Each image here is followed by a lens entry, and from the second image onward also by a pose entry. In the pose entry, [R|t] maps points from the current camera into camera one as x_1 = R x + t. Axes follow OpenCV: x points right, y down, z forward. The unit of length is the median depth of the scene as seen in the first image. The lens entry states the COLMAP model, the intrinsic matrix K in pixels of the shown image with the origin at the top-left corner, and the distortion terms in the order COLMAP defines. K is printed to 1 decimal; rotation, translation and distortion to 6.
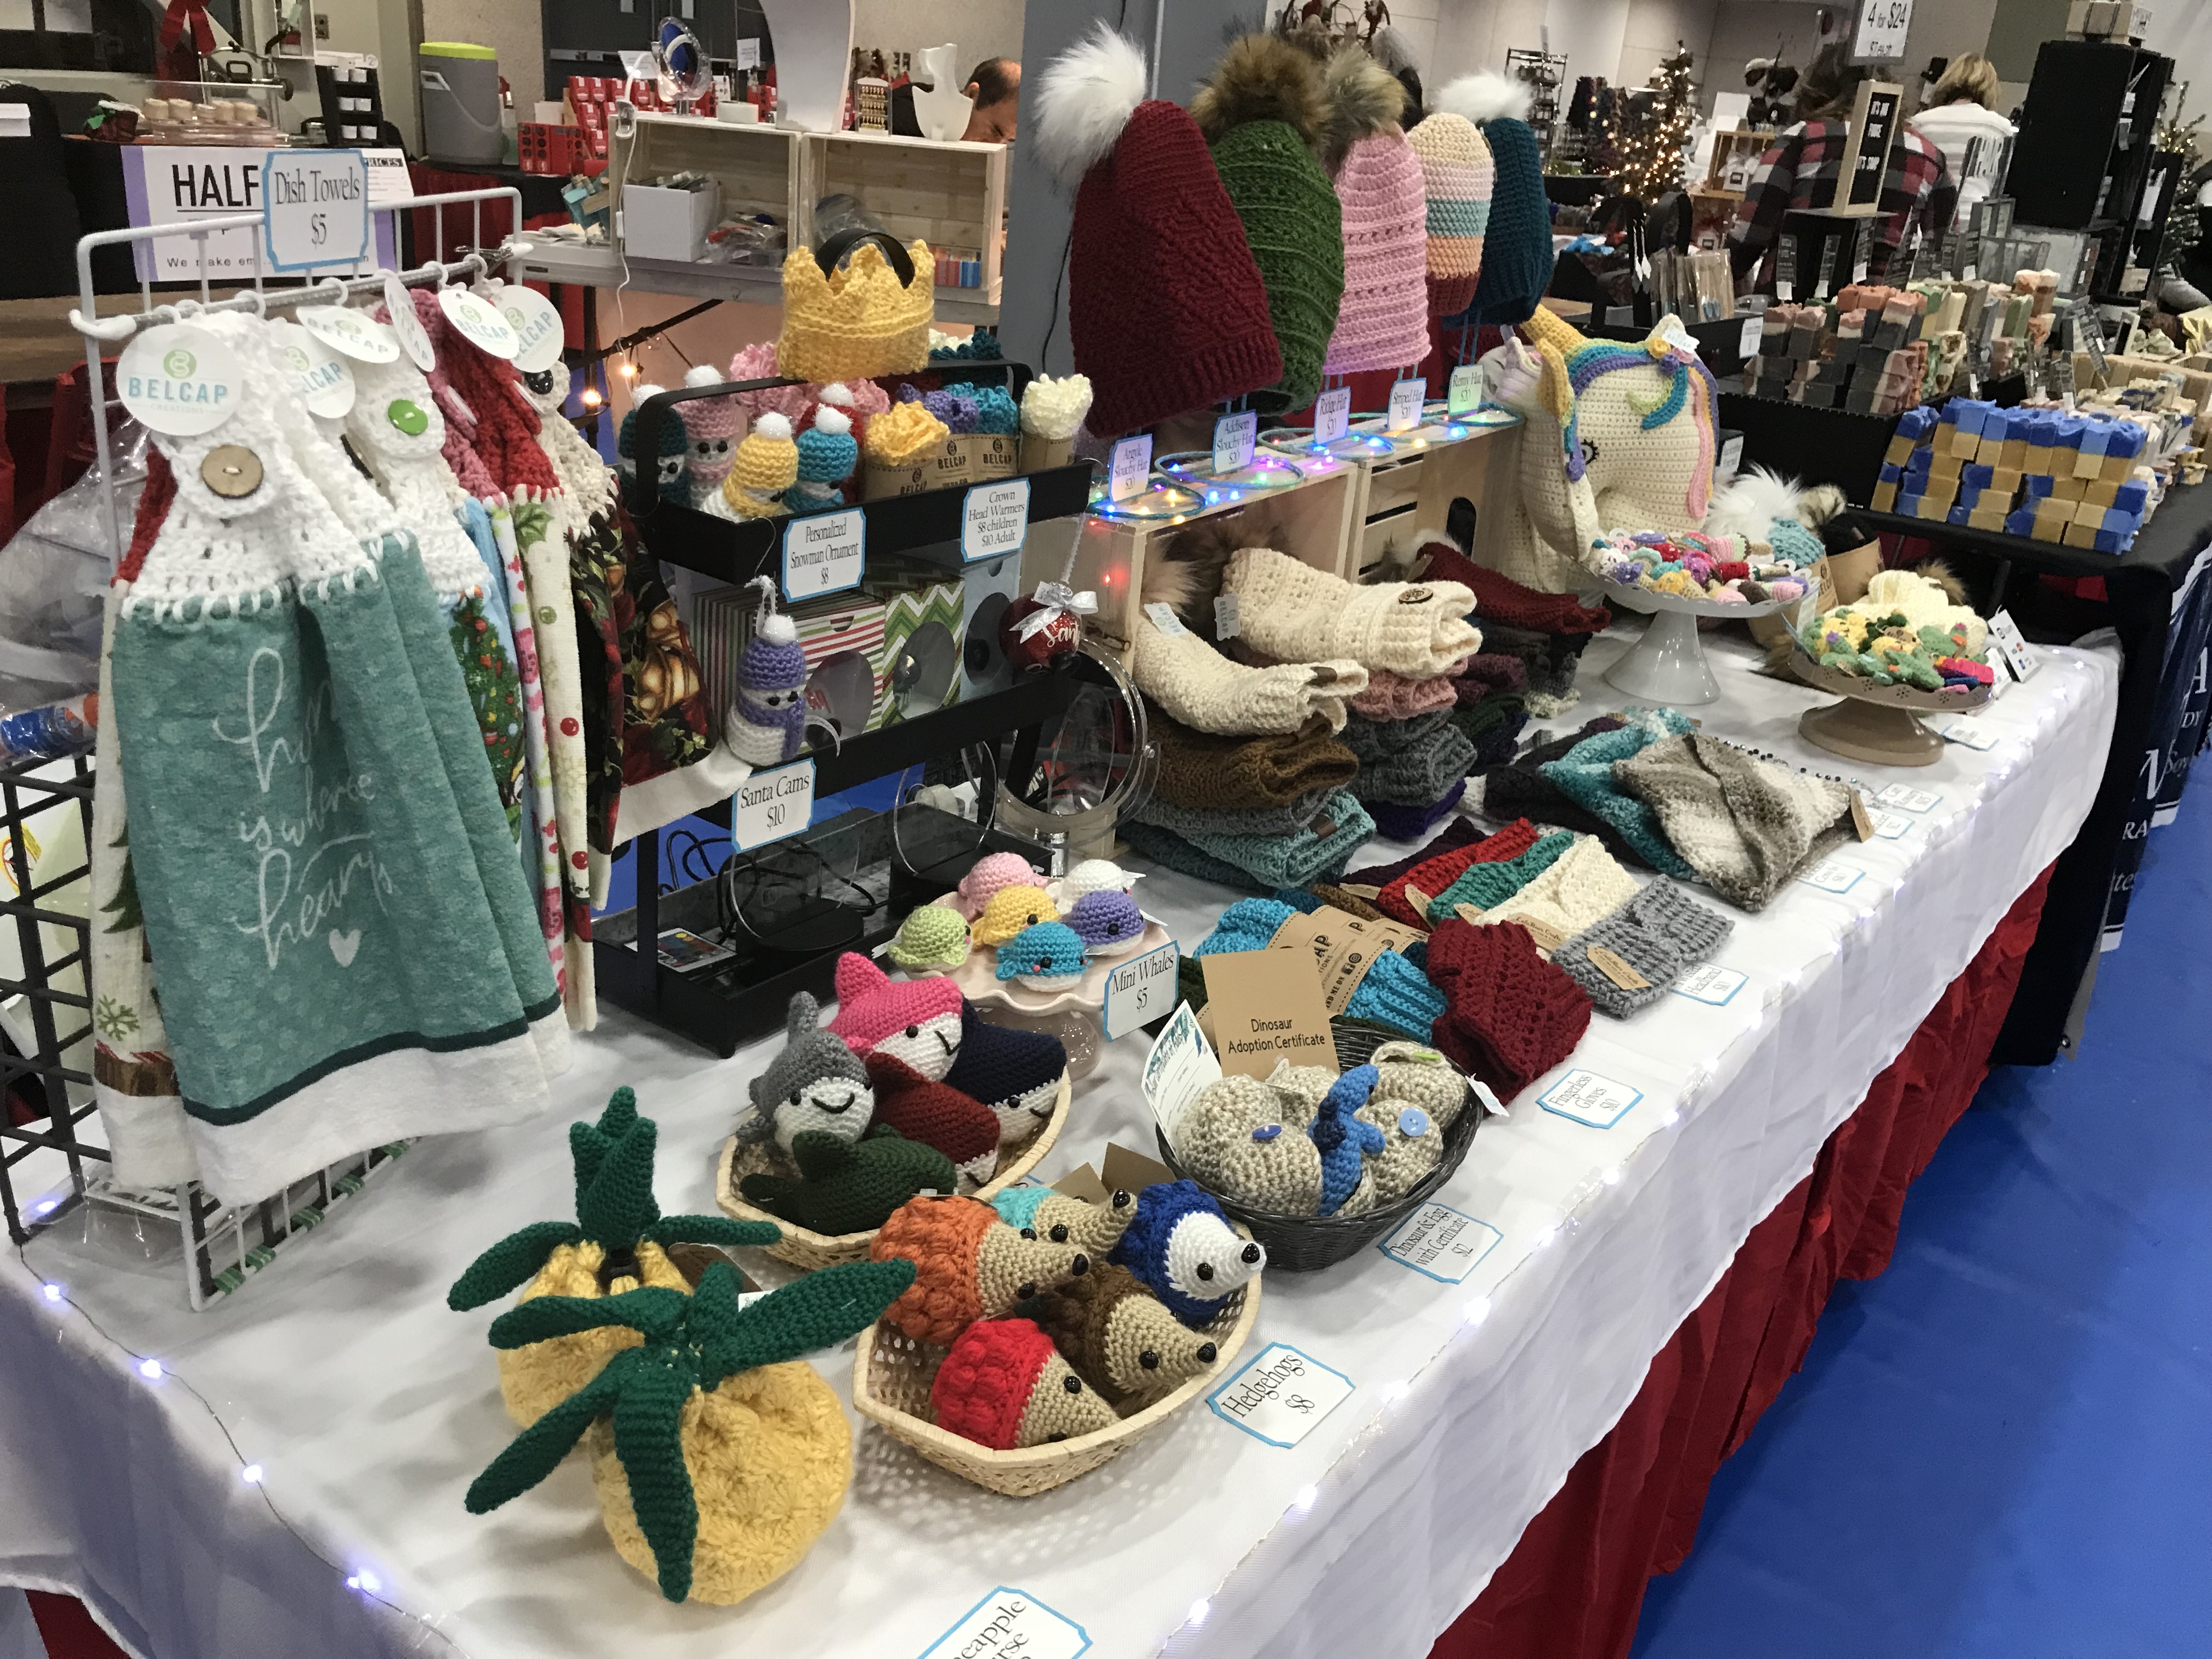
lens RADIAL K [[1766.2, 0, 1106.0], [0, 1766.2, 829.5], [0, 0, 1]] dist [-0.000757, -0.002732]
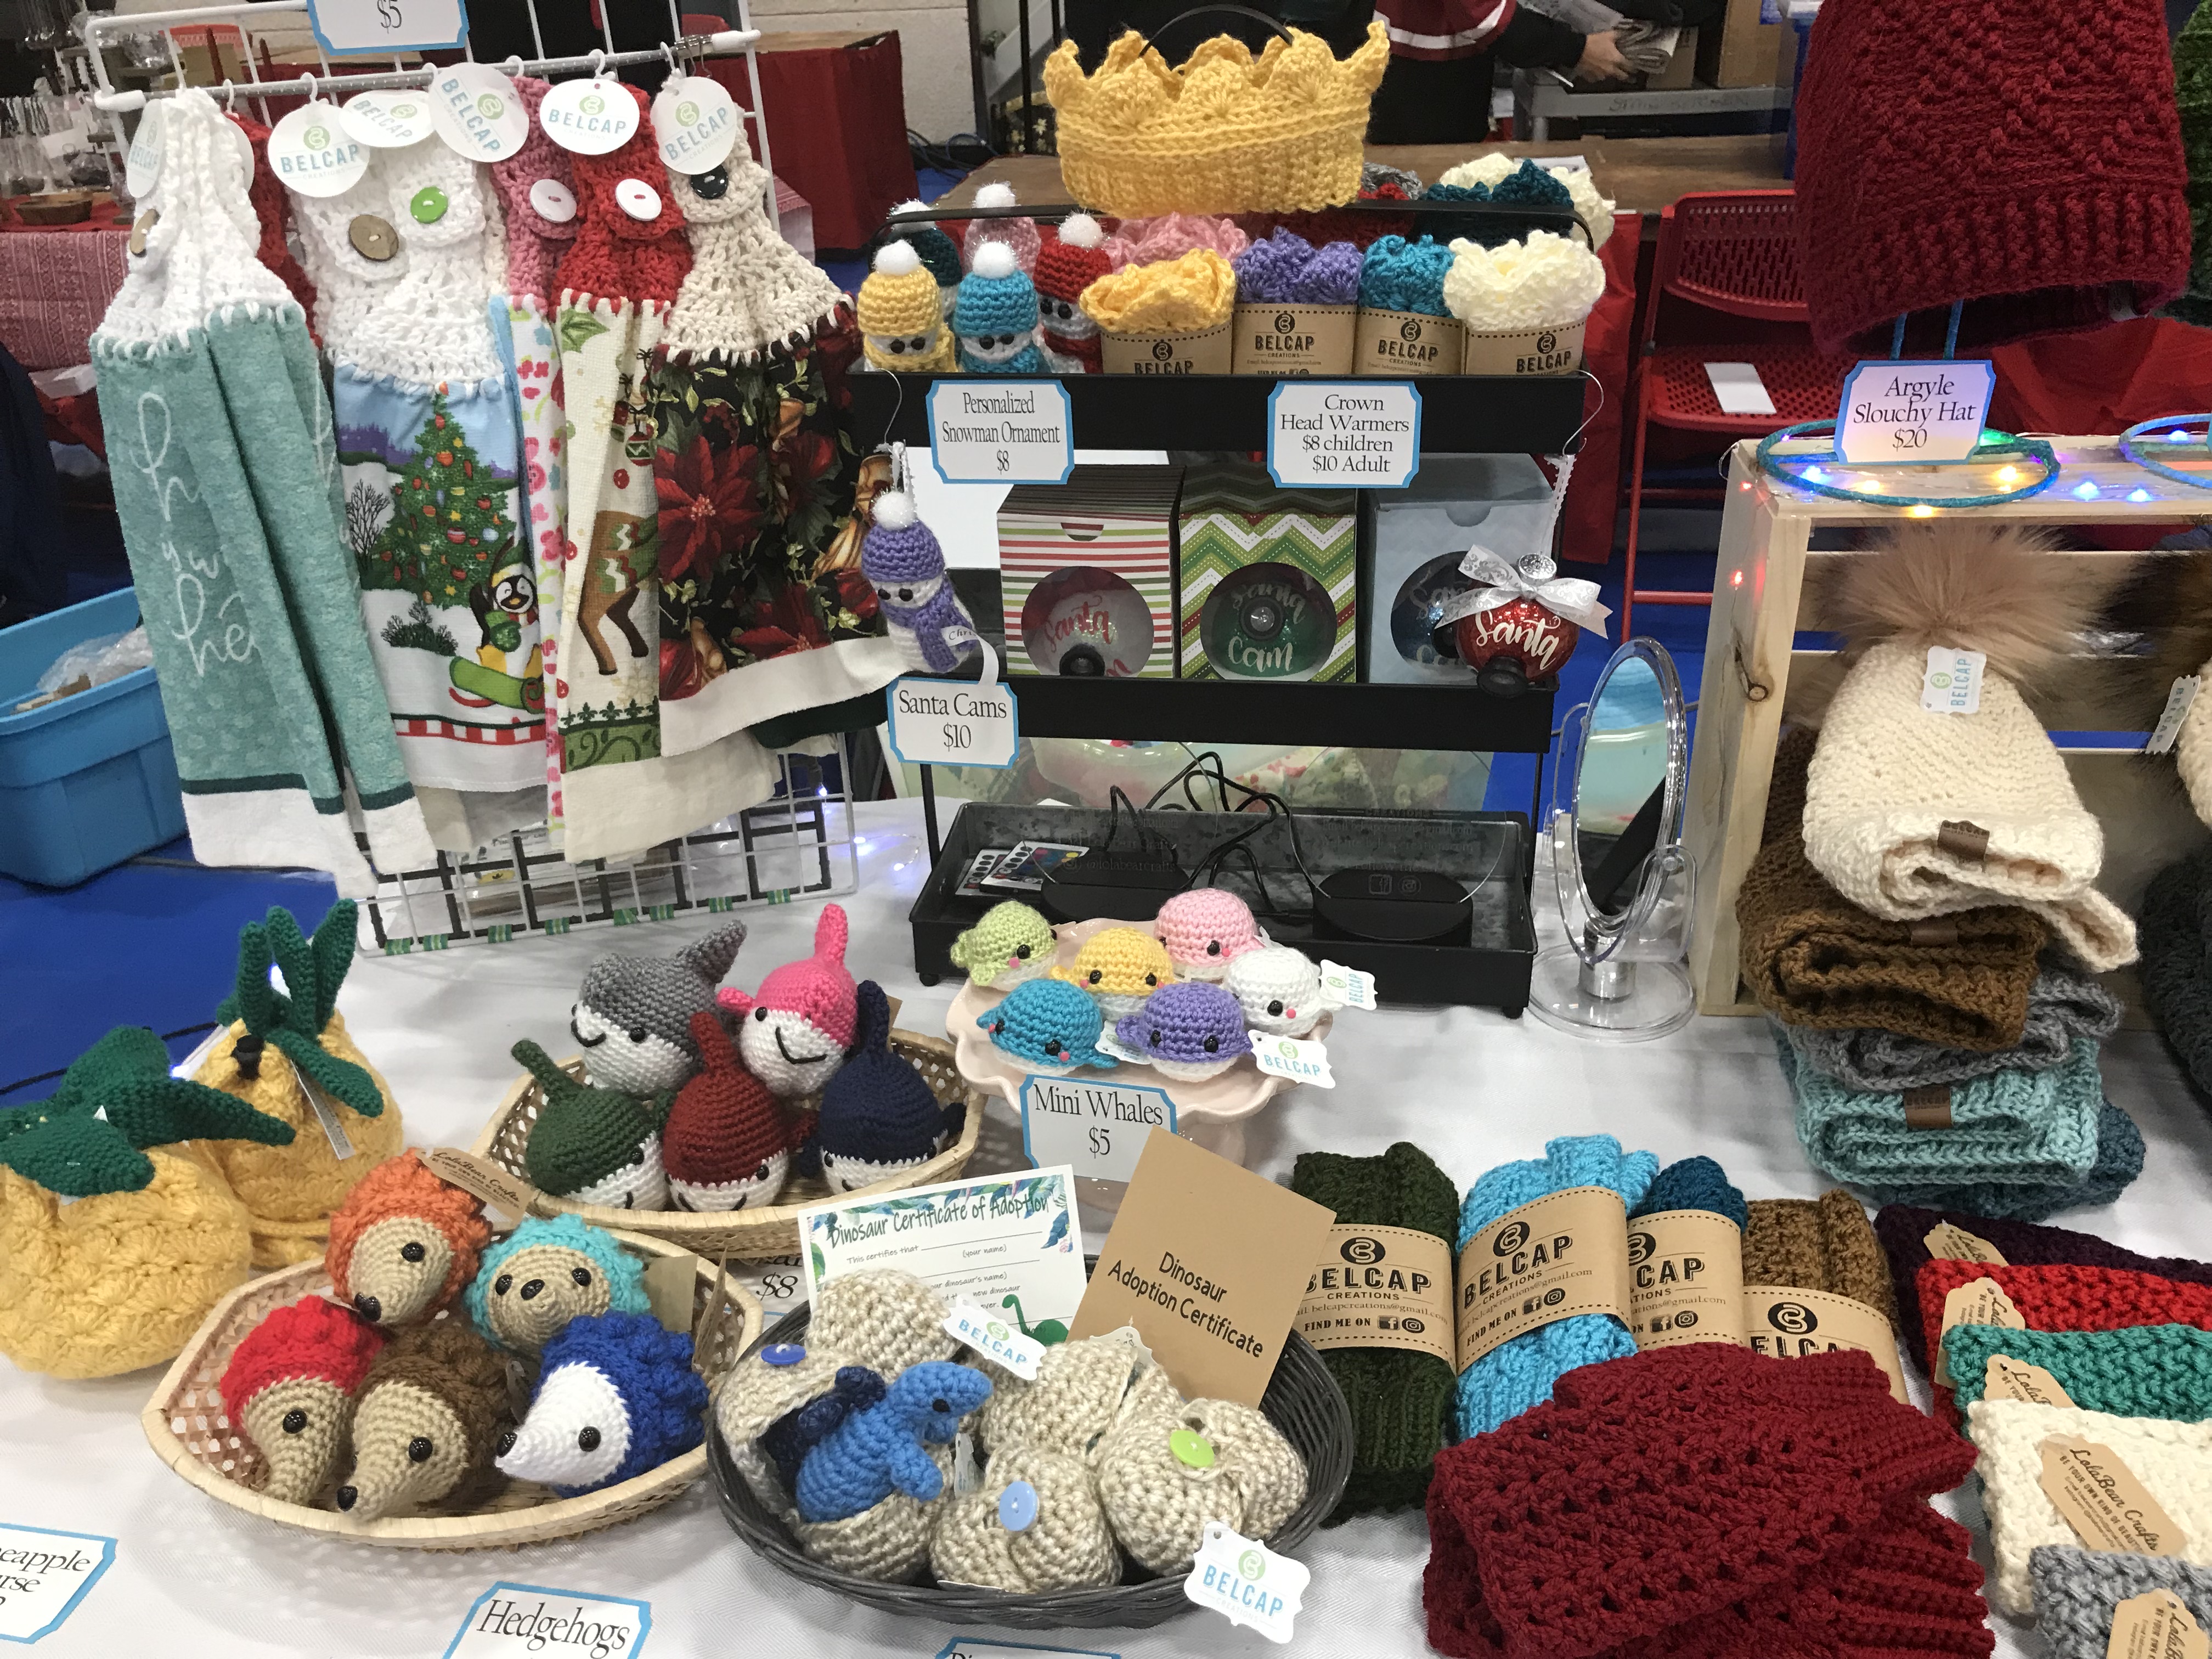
lens RADIAL K [[1766.2, 0, 1106.0], [0, 1766.2, 829.5], [0, 0, 1]] dist [-0.000757, -0.002732]
pose [[0.472919, 0.328940, -0.817402, 0.576388], [-0.276749, 0.936205, 0.216632, -0.177122], [0.836515, 0.123766, 0.533783, 0.653565]]
